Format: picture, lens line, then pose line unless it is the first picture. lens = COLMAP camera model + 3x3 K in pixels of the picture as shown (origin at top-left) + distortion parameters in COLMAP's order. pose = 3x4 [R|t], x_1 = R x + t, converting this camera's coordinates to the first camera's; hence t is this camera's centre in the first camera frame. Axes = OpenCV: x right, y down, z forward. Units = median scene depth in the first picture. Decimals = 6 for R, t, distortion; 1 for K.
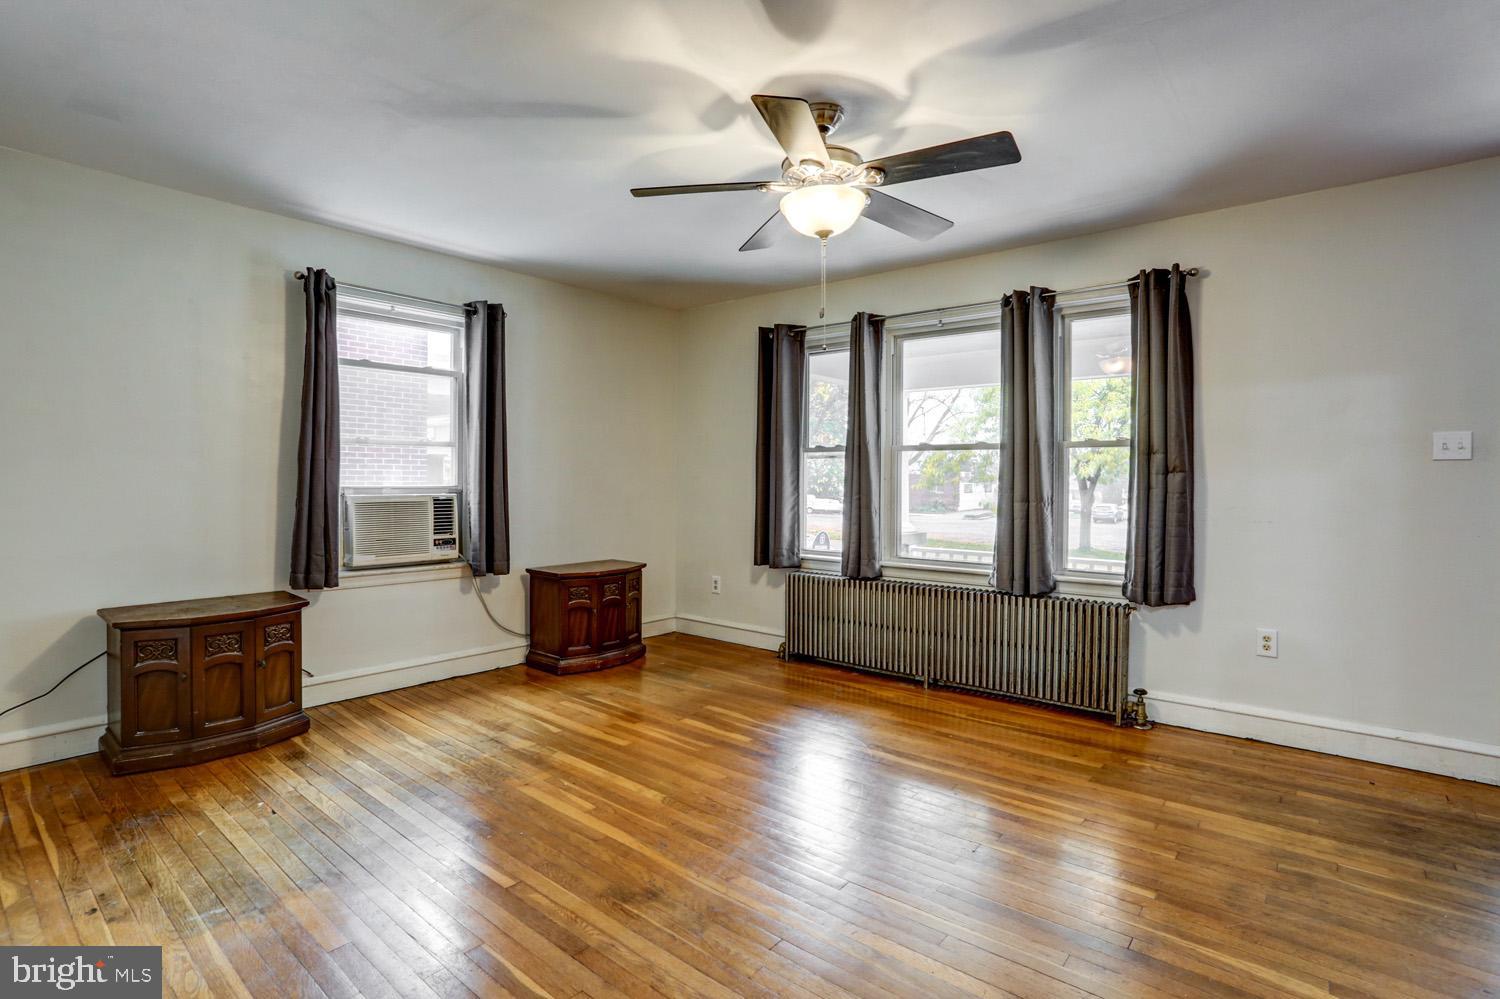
lens RADIAL K [[738.2, 0, 751.8], [0, 738.2, 493.7], [0, 0, 1]] dist [-0.053355, 0.016753]
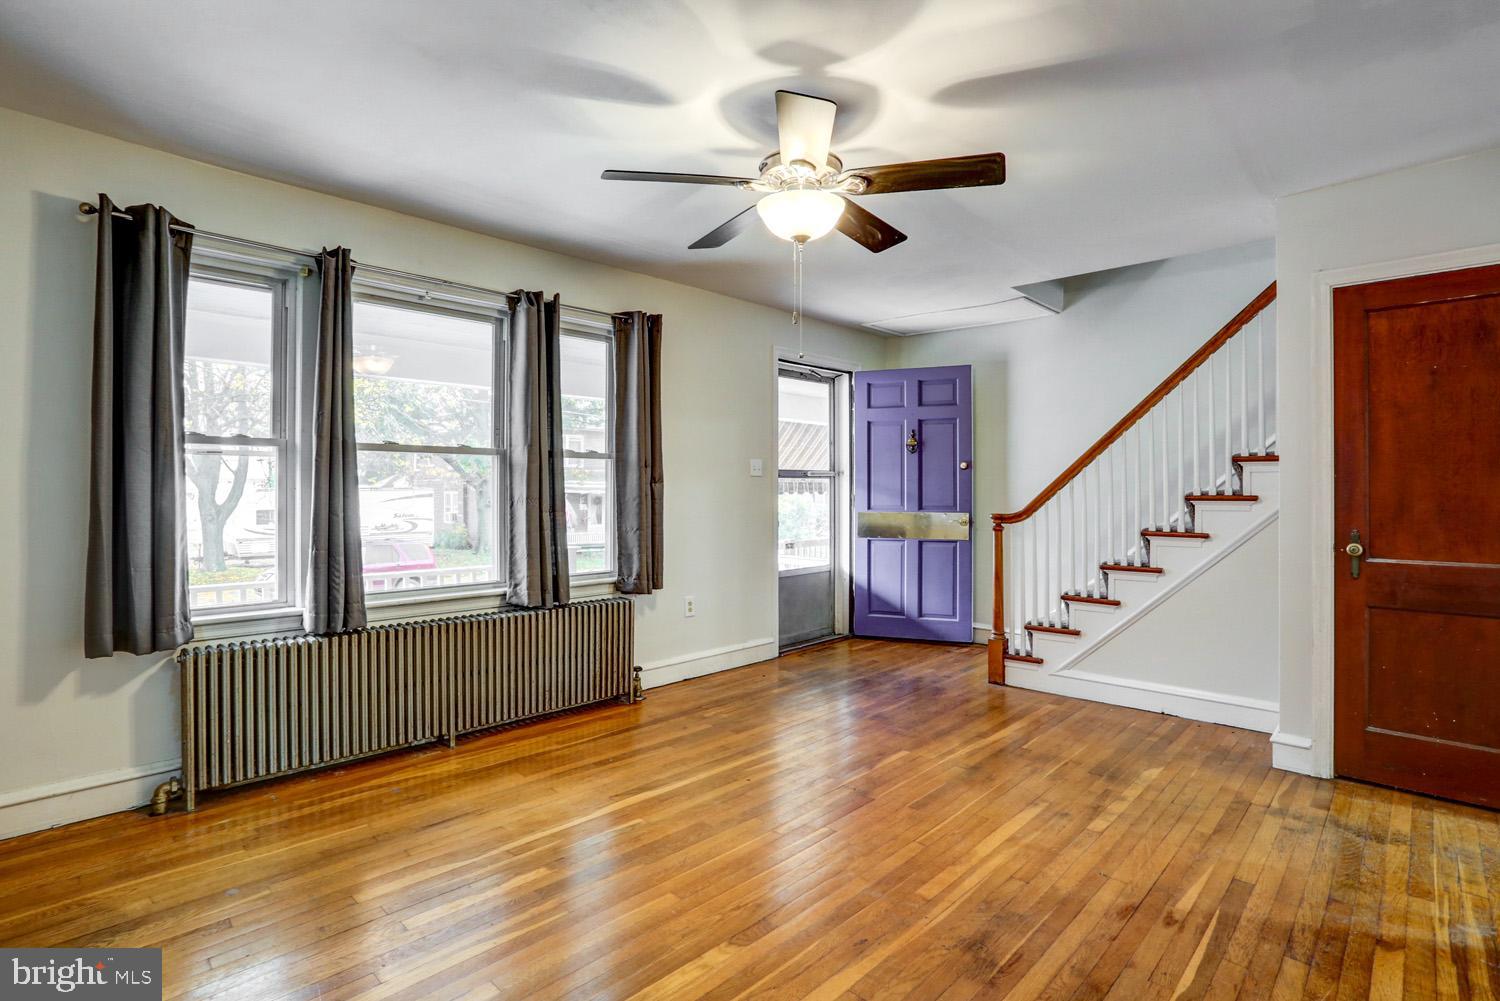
lens RADIAL K [[738.2, 0, 753.5], [0, 738.2, 493.1], [0, 0, 1]] dist [-0.053355, 0.016753]
pose [[0.072785, -0.010213, 0.997295, -0.616084], [0.013779, 0.999862, 0.009234, -0.019444], [-0.997252, 0.013070, 0.072916, 0.697140]]
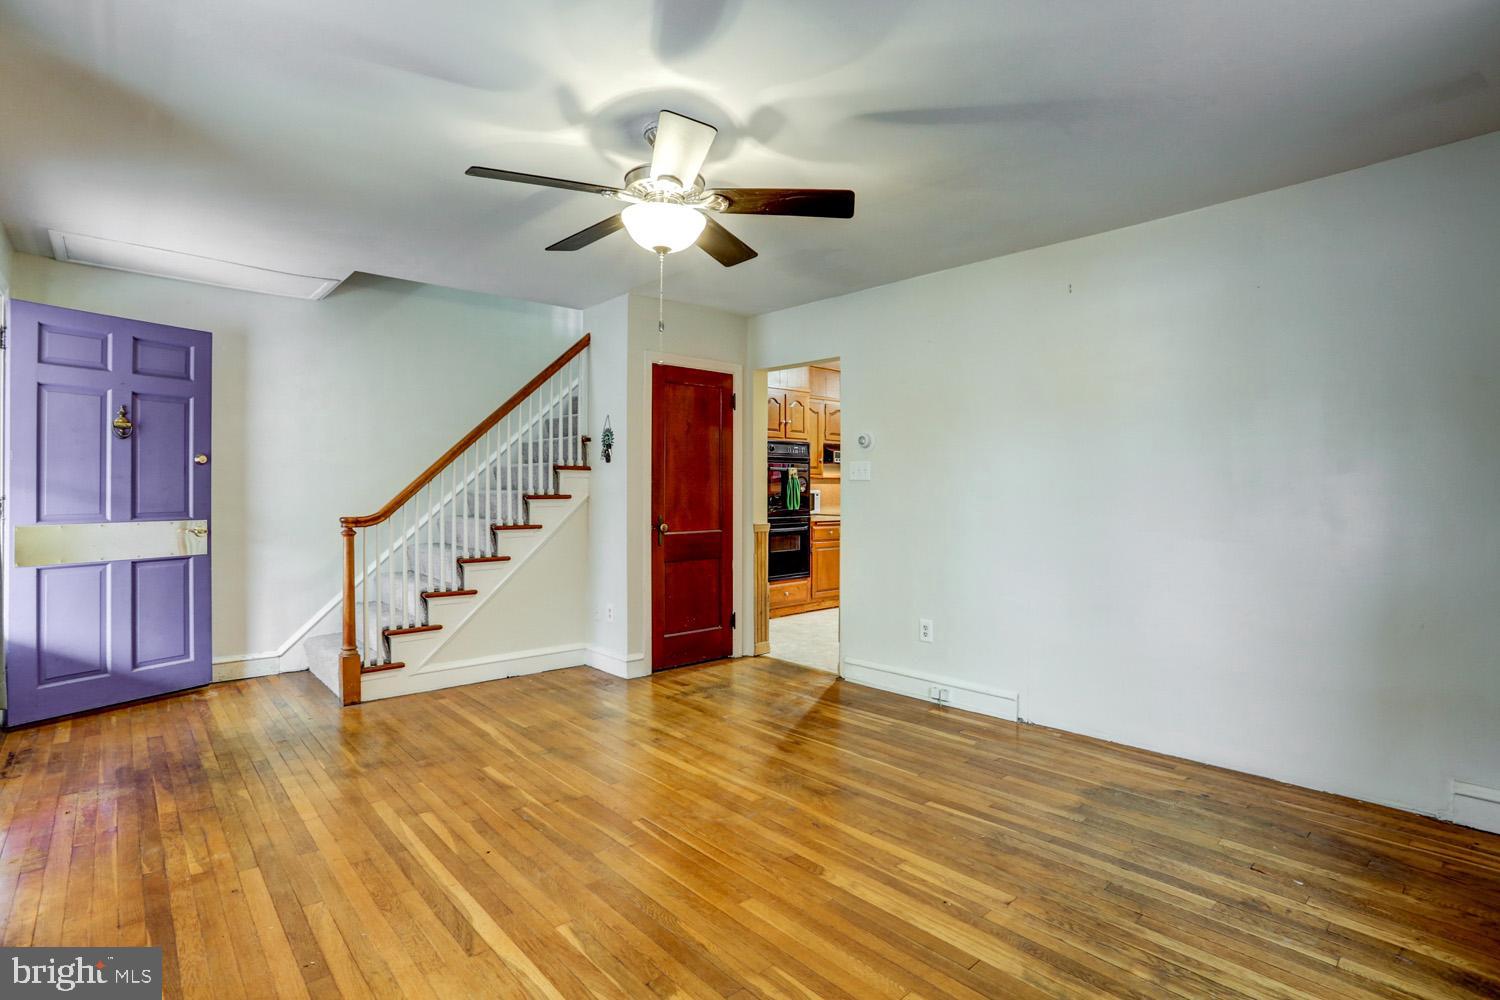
lens RADIAL K [[738.2, 0, 751.7], [0, 738.2, 491.5], [0, 0, 1]] dist [-0.053355, 0.016753]
pose [[-0.989693, -0.007018, 0.143034, -0.118739], [-0.004469, 0.999826, 0.018137, -0.029550], [-0.143136, 0.017311, -0.989552, 1.389012]]
